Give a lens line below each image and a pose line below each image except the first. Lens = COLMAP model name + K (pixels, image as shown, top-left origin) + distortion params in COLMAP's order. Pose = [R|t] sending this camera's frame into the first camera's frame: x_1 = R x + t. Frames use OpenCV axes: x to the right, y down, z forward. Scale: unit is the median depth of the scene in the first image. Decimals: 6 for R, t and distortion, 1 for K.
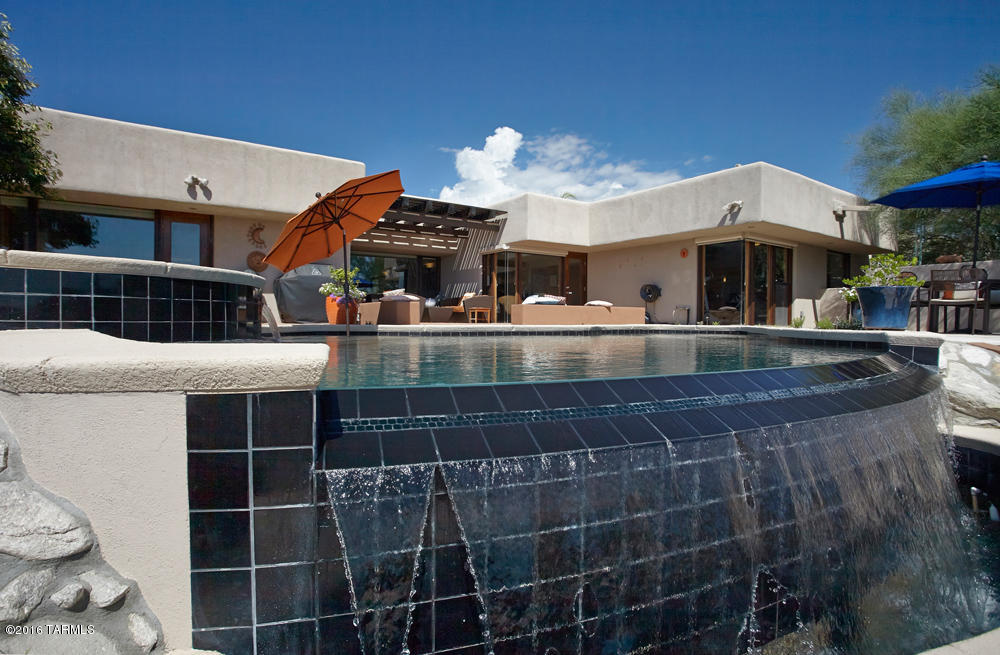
lens RADIAL K [[521.4, 0, 502.6], [0, 521.4, 329.3], [0, 0, 1]] dist [-0.034282, 0.005077]
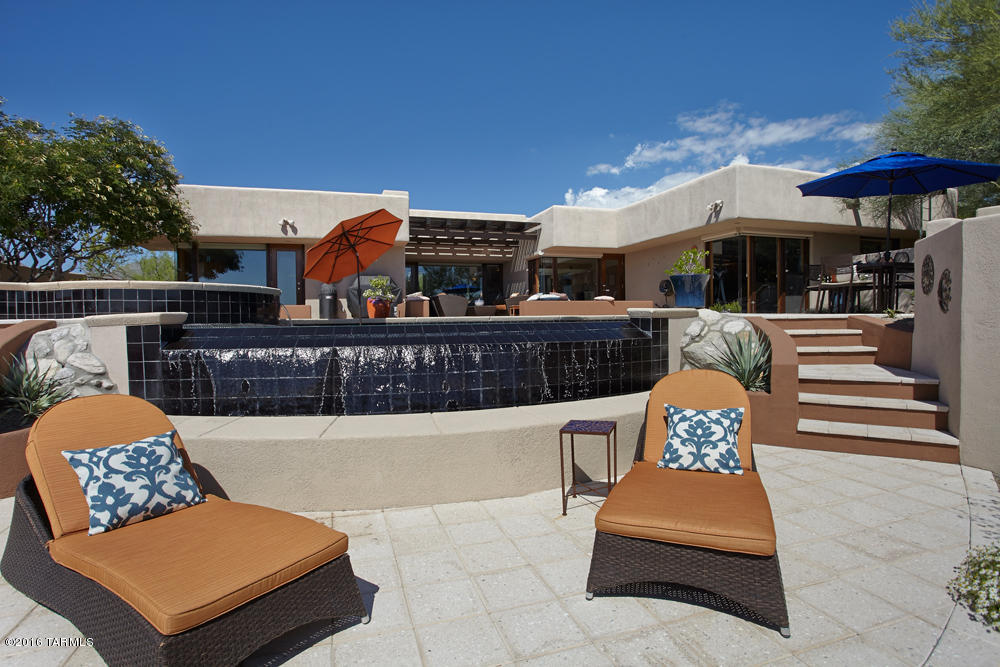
lens RADIAL K [[517.7, 0, 501.5], [0, 517.7, 331.5], [0, 0, 1]] dist [-0.038128, 0.004419]
pose [[0.958975, -0.015623, -0.283061, 0.314631], [0.015405, 0.999877, -0.002996, 0.025415], [0.283073, -0.001487, 0.959097, -0.173233]]
